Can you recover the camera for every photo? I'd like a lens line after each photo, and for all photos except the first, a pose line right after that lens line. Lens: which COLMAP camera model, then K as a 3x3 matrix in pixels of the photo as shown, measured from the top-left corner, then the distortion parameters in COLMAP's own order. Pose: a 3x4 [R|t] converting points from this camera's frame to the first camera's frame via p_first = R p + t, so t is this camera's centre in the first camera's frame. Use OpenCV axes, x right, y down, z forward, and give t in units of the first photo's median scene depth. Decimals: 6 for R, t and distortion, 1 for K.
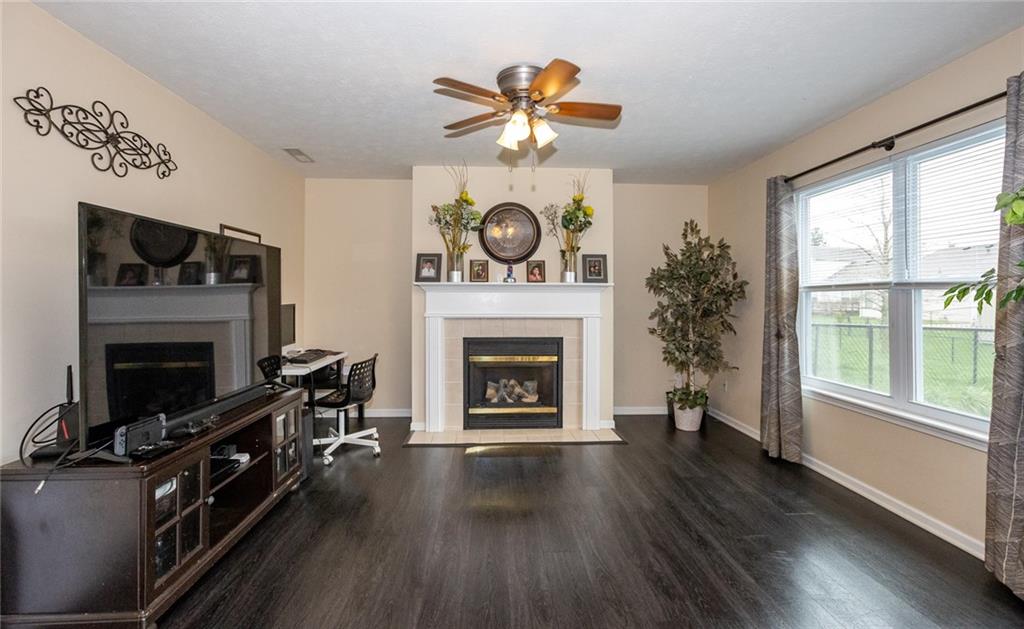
lens RADIAL K [[459.4, 0, 511.1], [0, 459.4, 296.5], [0, 0, 1]] dist [-0.009711, 0.004932]
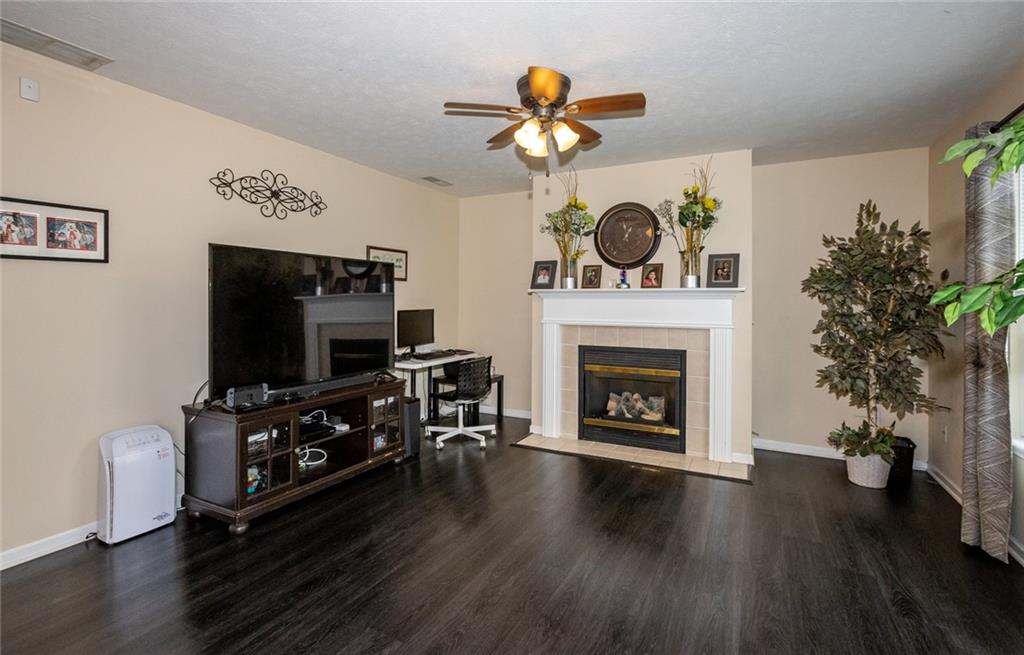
lens RADIAL K [[486.1, 0, 503.6], [0, 486.1, 300.4], [0, 0, 1]] dist [0.002672, 0.004633]
pose [[0.858436, 0.000201, -0.512920, 0.298296], [-0.002529, 0.999989, -0.003840, -0.001857], [0.512914, 0.004593, 0.858428, 0.027157]]
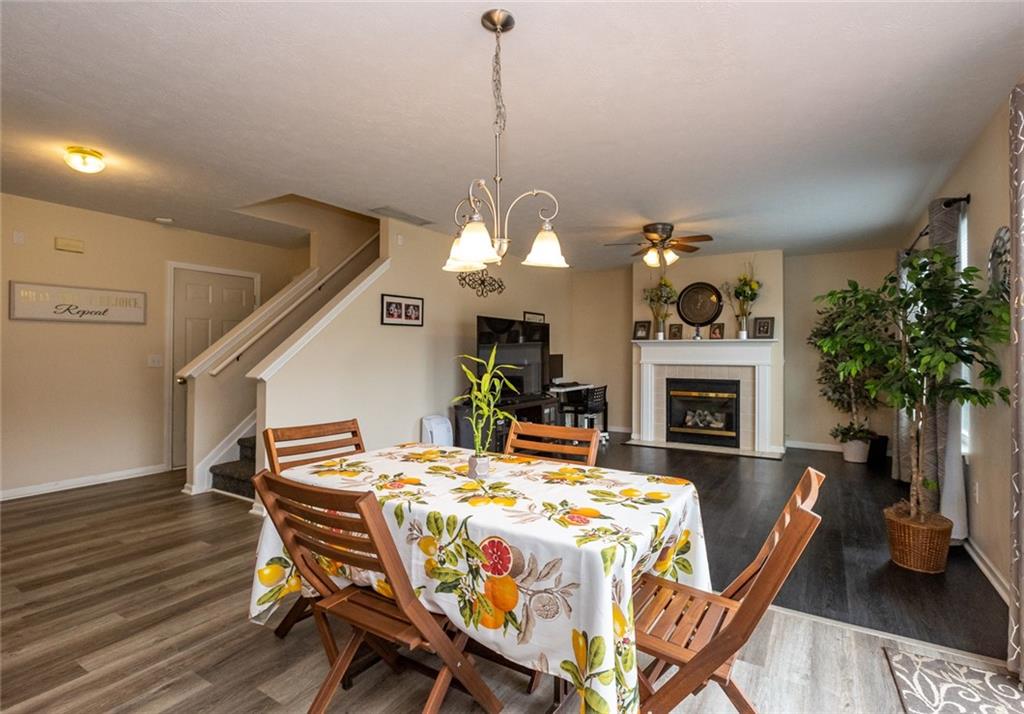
lens RADIAL K [[489.8, 0, 533.7], [0, 489.8, 345.4], [0, 0, 1]] dist [-0.010468, 0.006307]
pose [[0.836101, -0.007548, -0.548523, 0.403874], [-0.001713, 0.999865, -0.016369, 0.012916], [0.548572, 0.014626, 0.835975, -0.533777]]
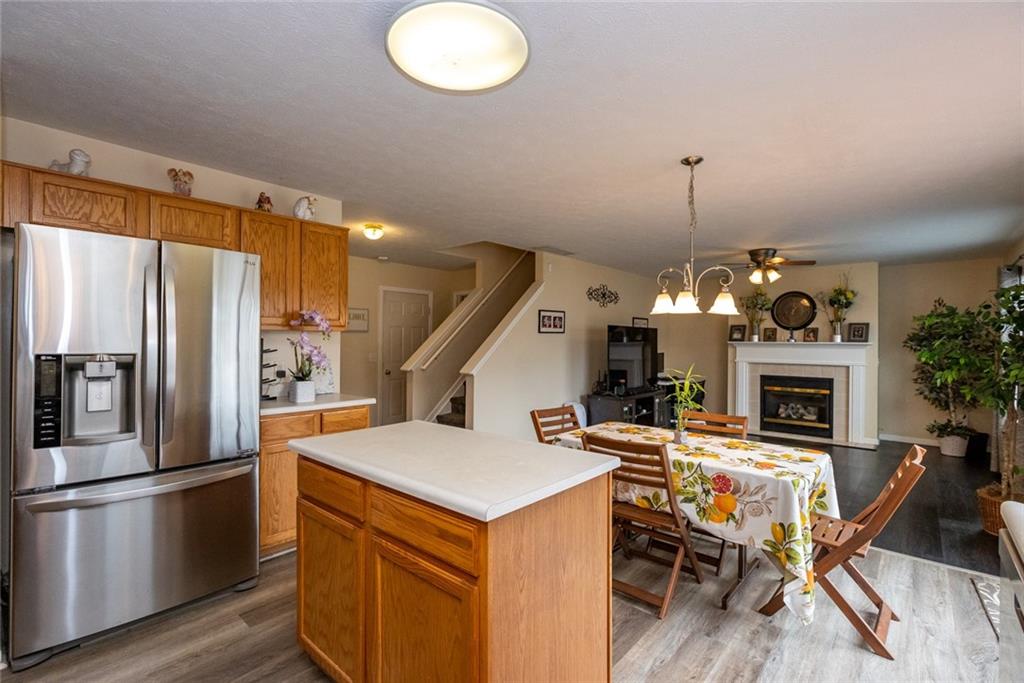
lens RADIAL K [[460.1, 0, 511.9], [0, 460.1, 339.2], [0, 0, 1]] dist [0.003874, 0.000247]
pose [[0.721370, 0.000412, -0.692550, 0.410491], [-0.006947, 0.999954, -0.006641, -0.022603], [0.692515, 0.009602, 0.721339, -0.844391]]
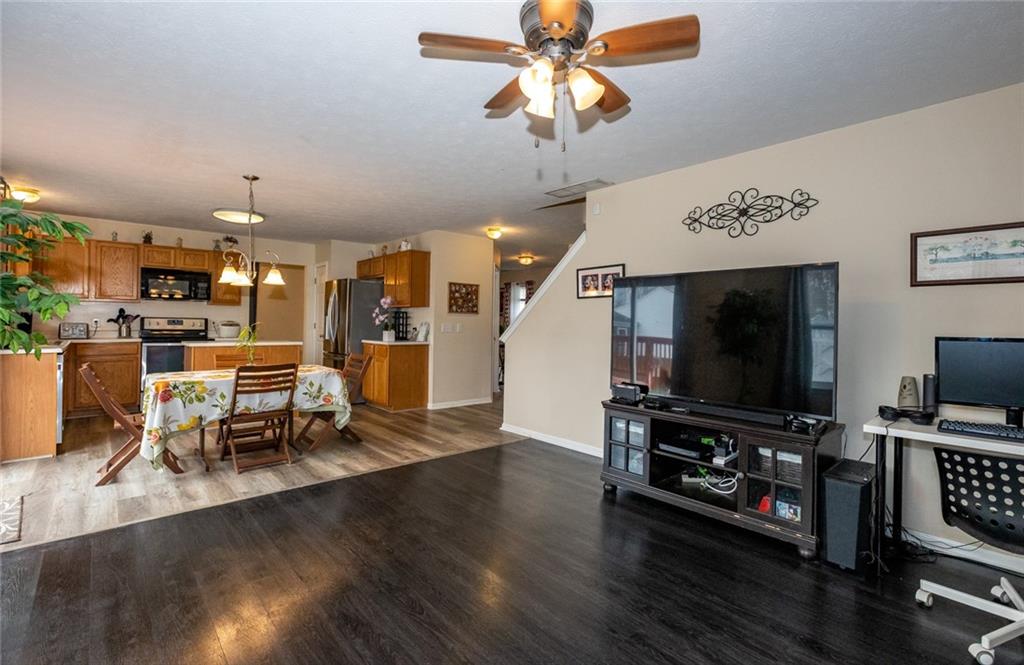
lens RADIAL K [[469.2, 0, 533.1], [0, 469.2, 319.0], [0, 0, 1]] dist [-0.001402, 0.001032]
pose [[-0.760485, -0.013740, -0.649210, 0.318889], [-0.014305, 0.999888, -0.004405, 0.003787], [0.649198, 0.005936, -0.760596, 0.934717]]
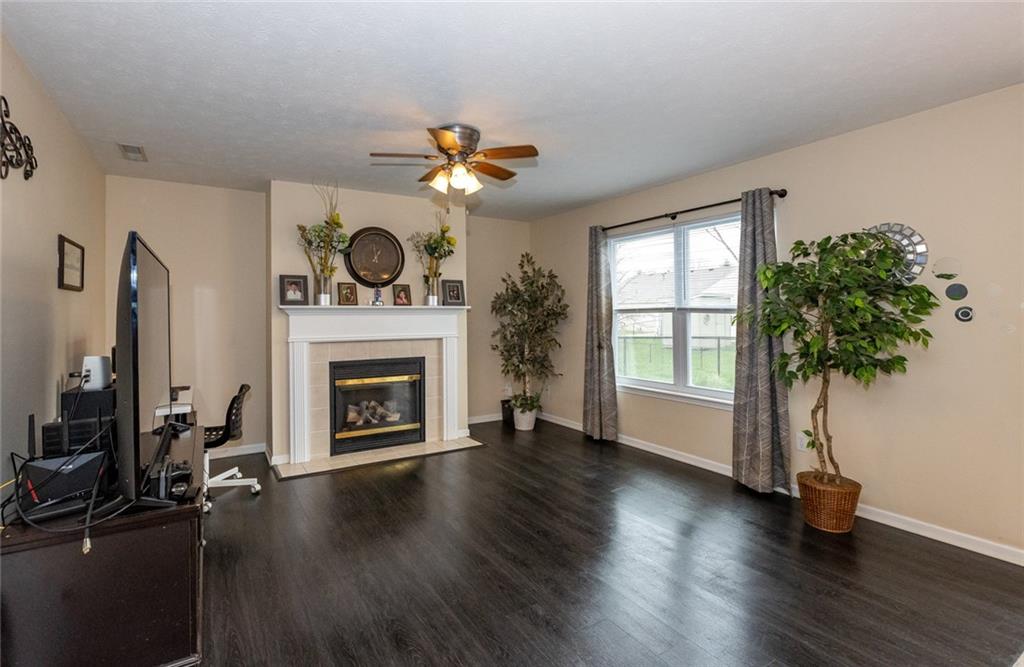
lens RADIAL K [[492.8, 0, 494.4], [0, 492.8, 311.5], [0, 0, 1]] dist [-0.002588, 0.001224]
pose [[0.882438, -0.006158, 0.470389, -0.293511], [0.007696, 0.999969, -0.001345, -0.014113], [-0.470366, 0.004807, 0.882458, -0.093129]]
